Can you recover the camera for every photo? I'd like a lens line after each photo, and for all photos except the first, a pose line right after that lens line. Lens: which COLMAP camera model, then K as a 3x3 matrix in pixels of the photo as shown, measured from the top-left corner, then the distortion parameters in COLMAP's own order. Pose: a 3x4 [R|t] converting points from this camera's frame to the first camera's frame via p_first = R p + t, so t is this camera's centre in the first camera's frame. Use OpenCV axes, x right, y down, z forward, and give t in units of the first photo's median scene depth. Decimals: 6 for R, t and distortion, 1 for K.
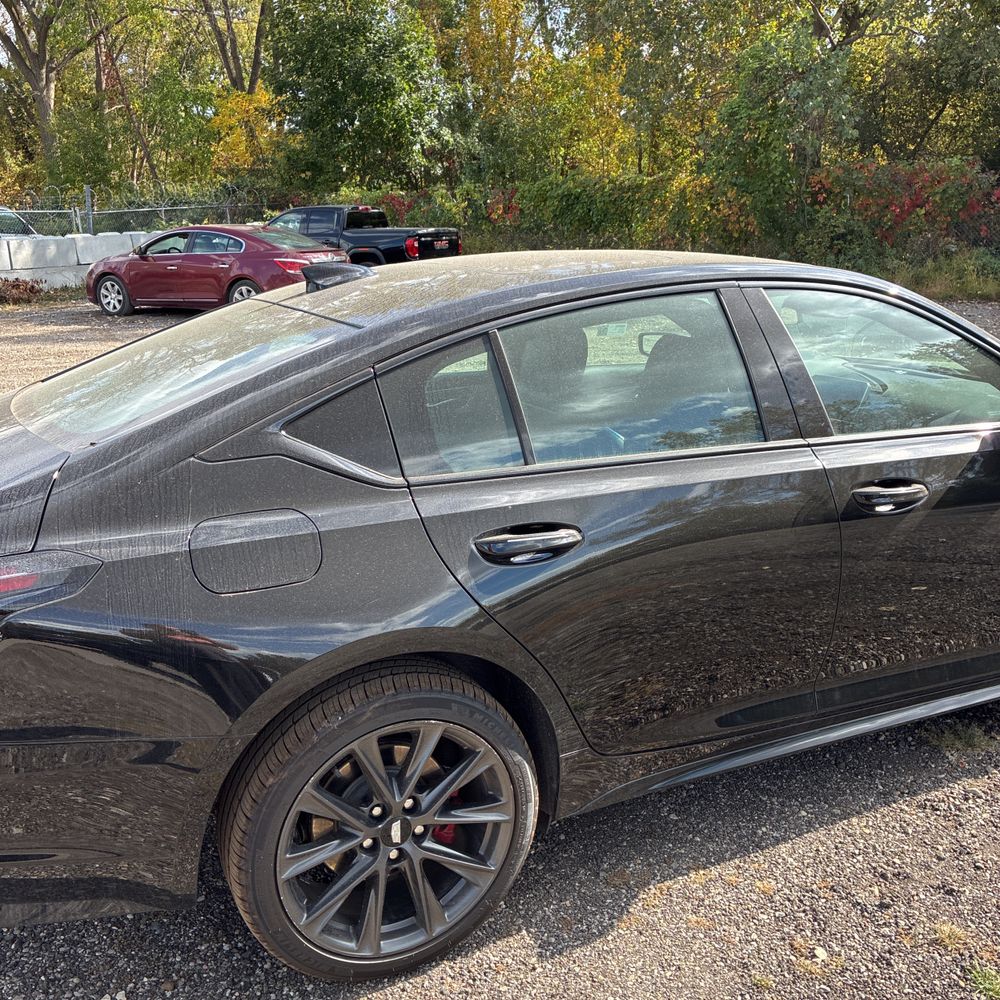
lens RADIAL K [[1036.8, 0, 500.0], [0, 1036.8, 500.0], [0, 0, 1]] dist [0.003312, 0.009218]
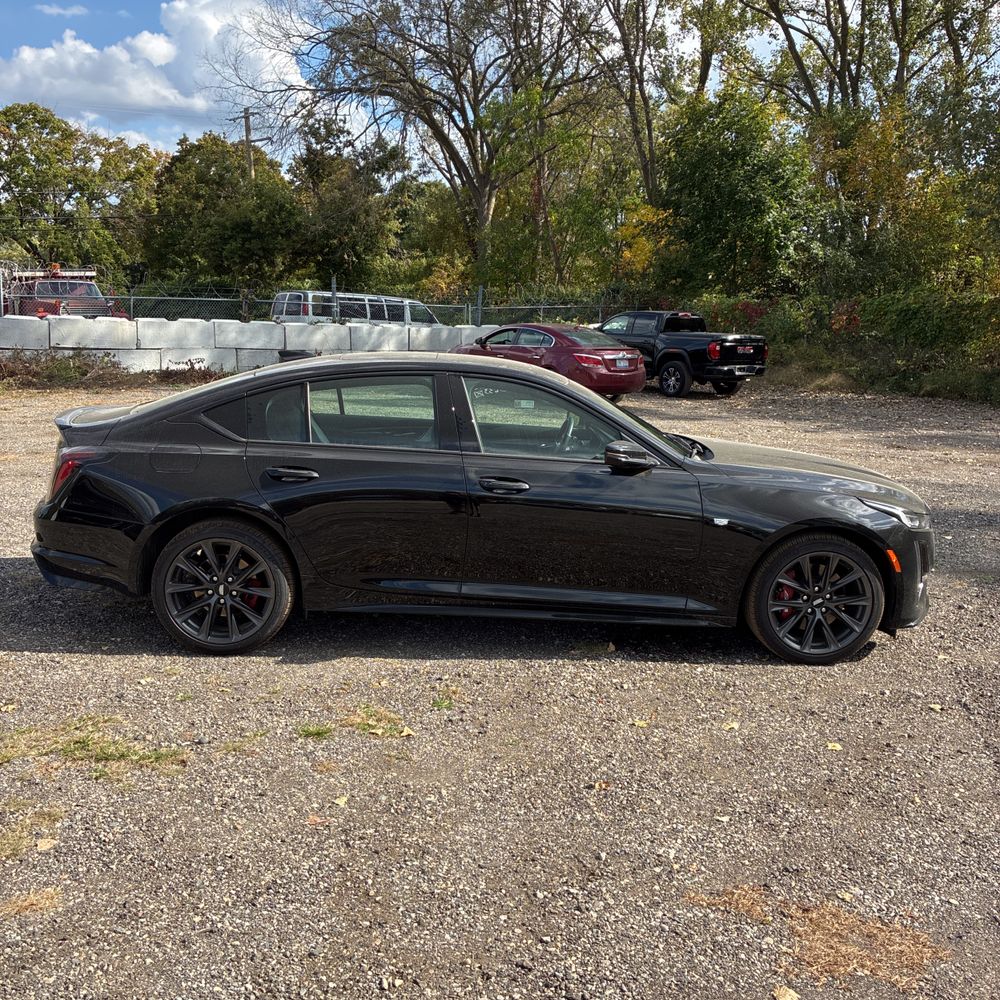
lens RADIAL K [[1077.6, 0, 501.4], [0, 1077.6, 502.3], [0, 0, 1]] dist [0.017283, 0.010401]
pose [[0.908040, 0.115226, -0.402724, 1.328704], [-0.152462, 0.986392, -0.061538, 0.168166], [0.390153, 0.117279, 0.913250, -0.923113]]
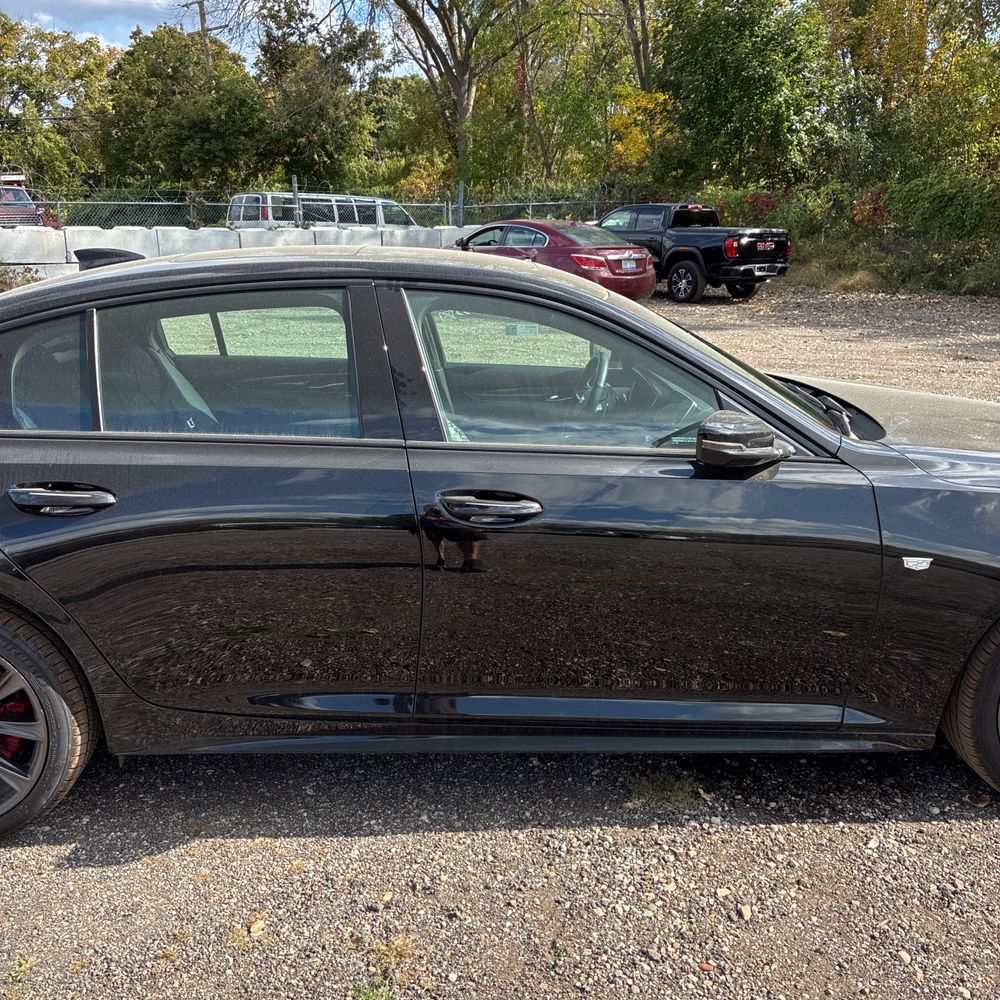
lens RADIAL K [[1042.6, 0, 509.0], [0, 1042.6, 510.9], [0, 0, 1]] dist [-0.011666, 0.048279]
pose [[0.917099, 0.127760, -0.377634, 0.852254], [-0.124005, 0.991687, 0.034354, -0.041854], [0.378884, 0.015323, 0.925317, 0.129145]]
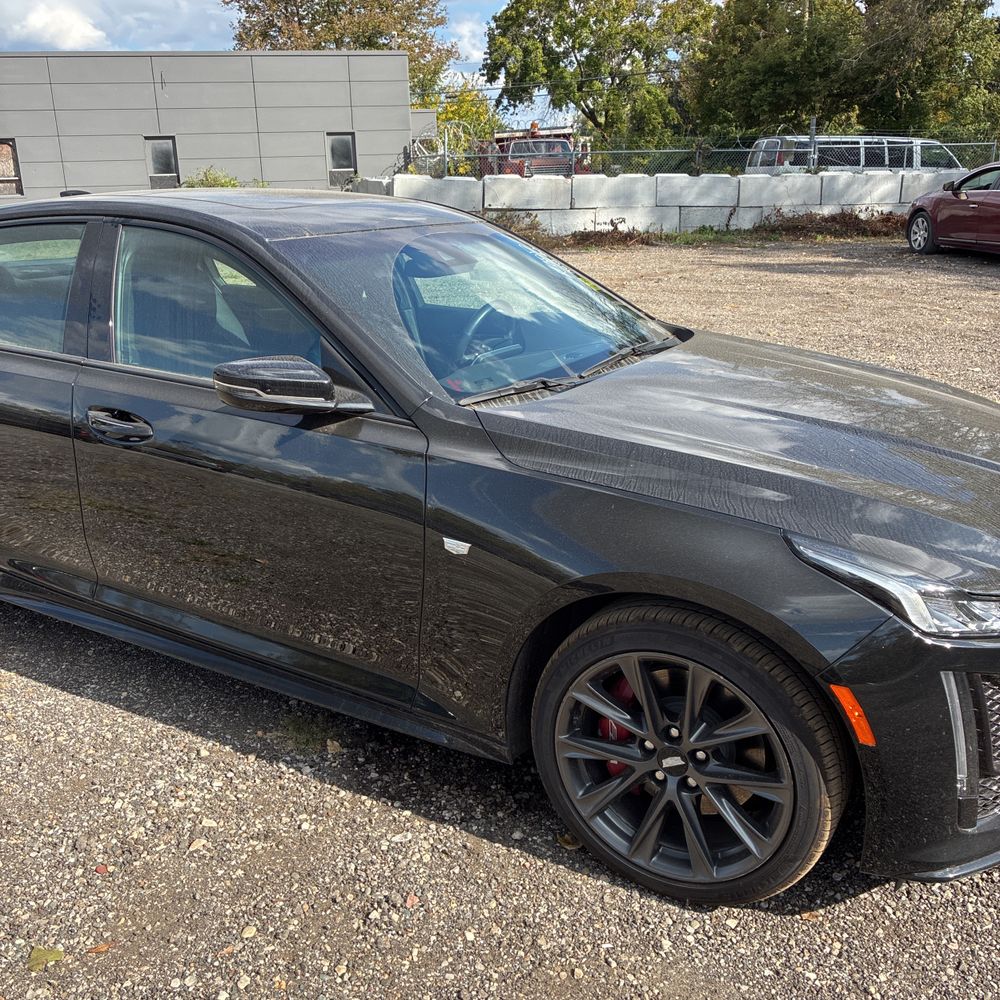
lens RADIAL K [[1050.4, 0, 502.6], [0, 1050.4, 493.6], [0, 0, 1]] dist [0.021180, -0.002880]
pose [[0.544063, 0.257524, -0.798547, 1.645906], [-0.217697, 0.962467, 0.162067, -0.219412], [0.810311, 0.085667, 0.579705, 0.776503]]
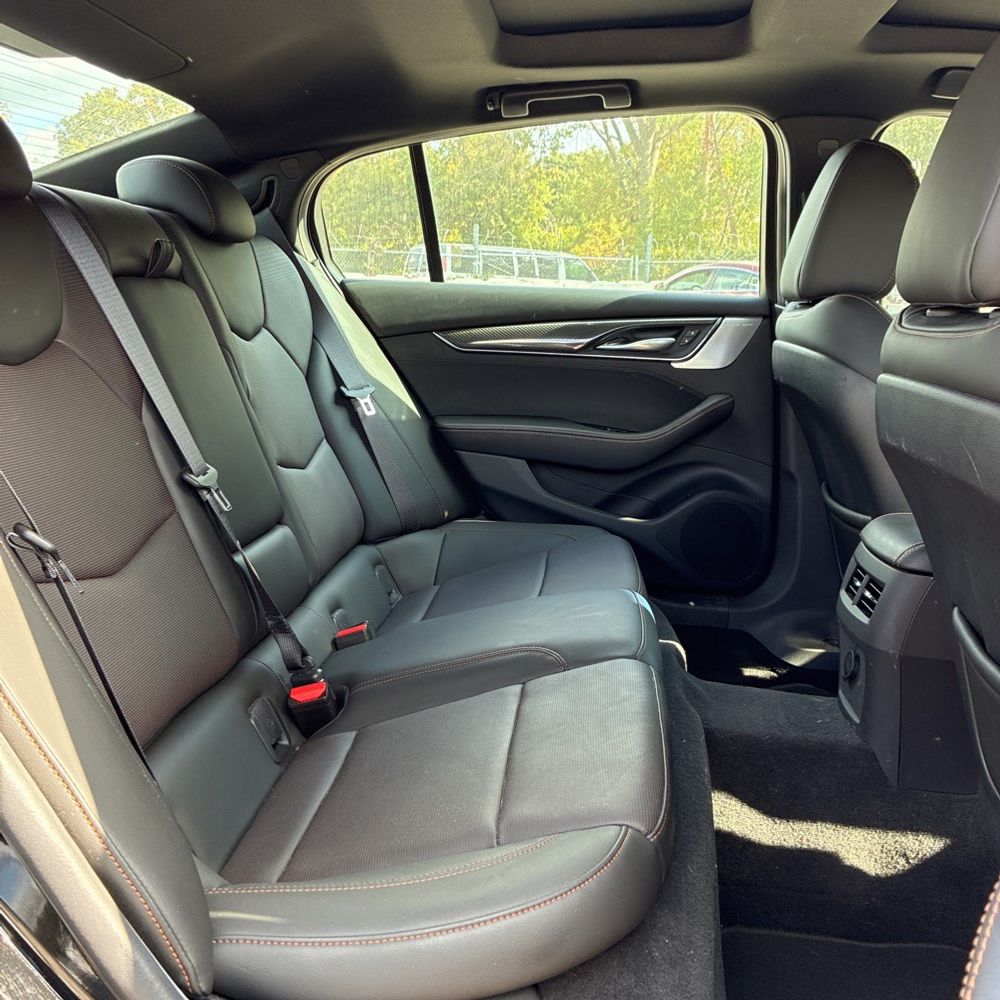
lens RADIAL K [[1020.8, 0, 497.3], [0, 1020.8, 501.5], [0, 0, 1]] dist [0.018304, -0.019311]
pose [[0.841812, 0.135519, -0.522482, 0.286588], [-0.172369, 0.984780, -0.022291, 0.008648], [0.511509, 0.108825, 0.852359, 0.812163]]
